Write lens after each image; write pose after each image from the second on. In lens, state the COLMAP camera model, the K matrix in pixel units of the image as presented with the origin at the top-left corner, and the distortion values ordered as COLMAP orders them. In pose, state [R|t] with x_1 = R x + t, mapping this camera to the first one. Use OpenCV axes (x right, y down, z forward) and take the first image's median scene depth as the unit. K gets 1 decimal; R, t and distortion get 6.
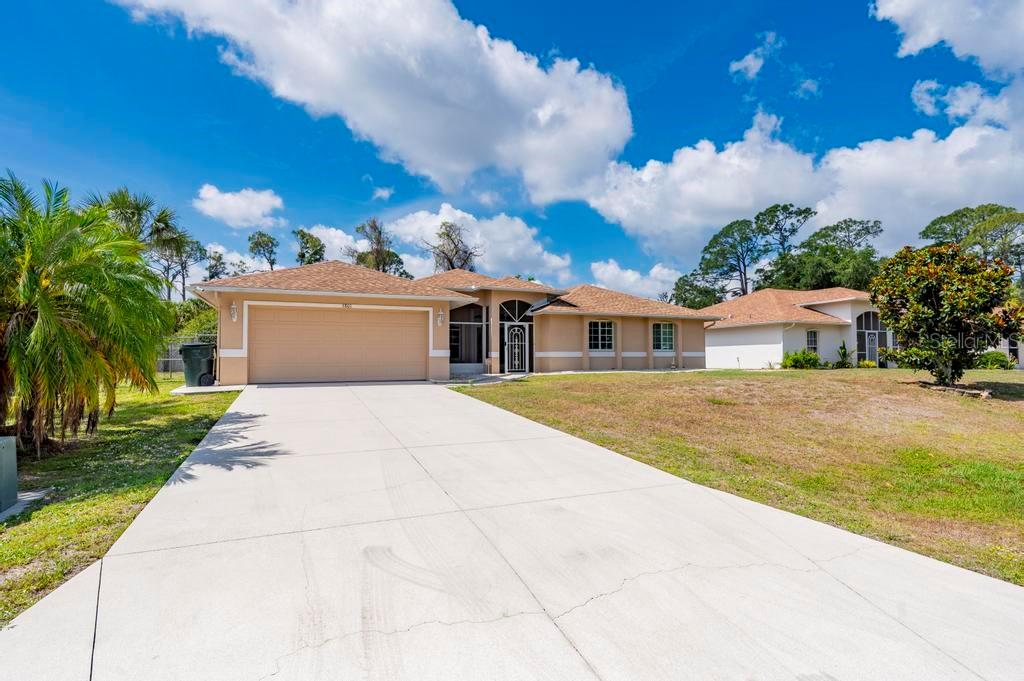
lens RADIAL K [[521.0, 0, 512.0], [0, 521.0, 340.5], [0, 0, 1]] dist [0.000596, -0.000010]
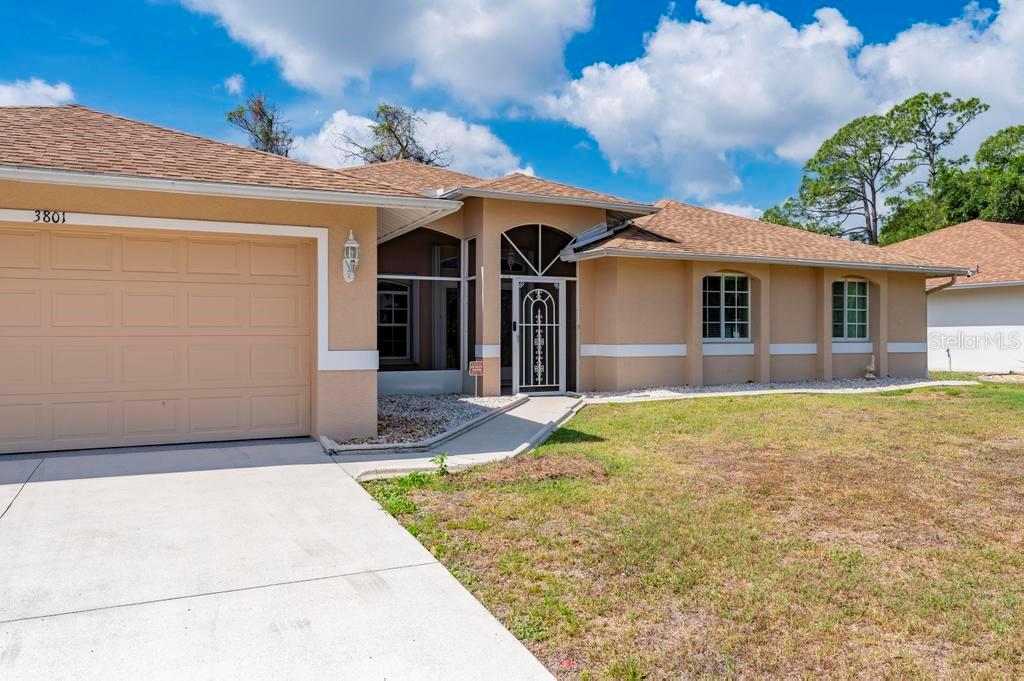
lens RADIAL K [[748.7, 0, 512.0], [0, 748.7, 340.5], [0, 0, 1]] dist [-0.003304, -0.002167]
pose [[0.999447, 0.002127, 0.033185, -0.033471], [-0.003526, 0.999105, 0.042142, -0.007671], [-0.033066, -0.042235, 0.998560, 0.363657]]
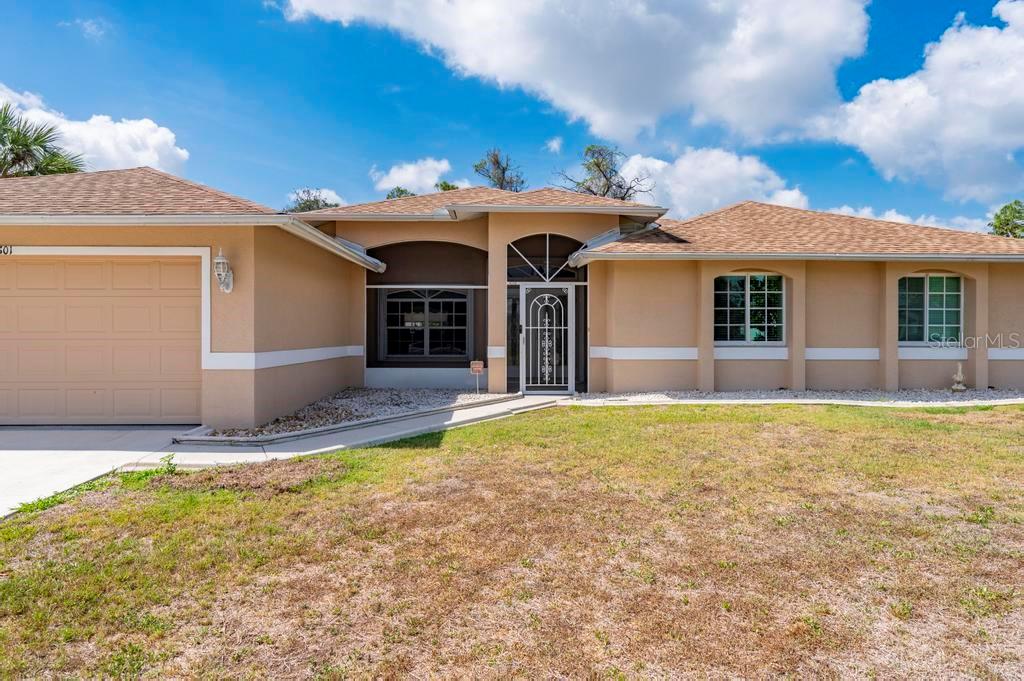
lens RADIAL K [[594.5, 0, 512.0], [0, 594.5, 340.5], [0, 0, 1]] dist [-0.006590, -0.000670]
pose [[0.926825, 0.009183, -0.375380, 0.172465], [0.008539, 0.998927, 0.045519, -0.007561], [0.375396, -0.045394, 0.925752, 0.482966]]
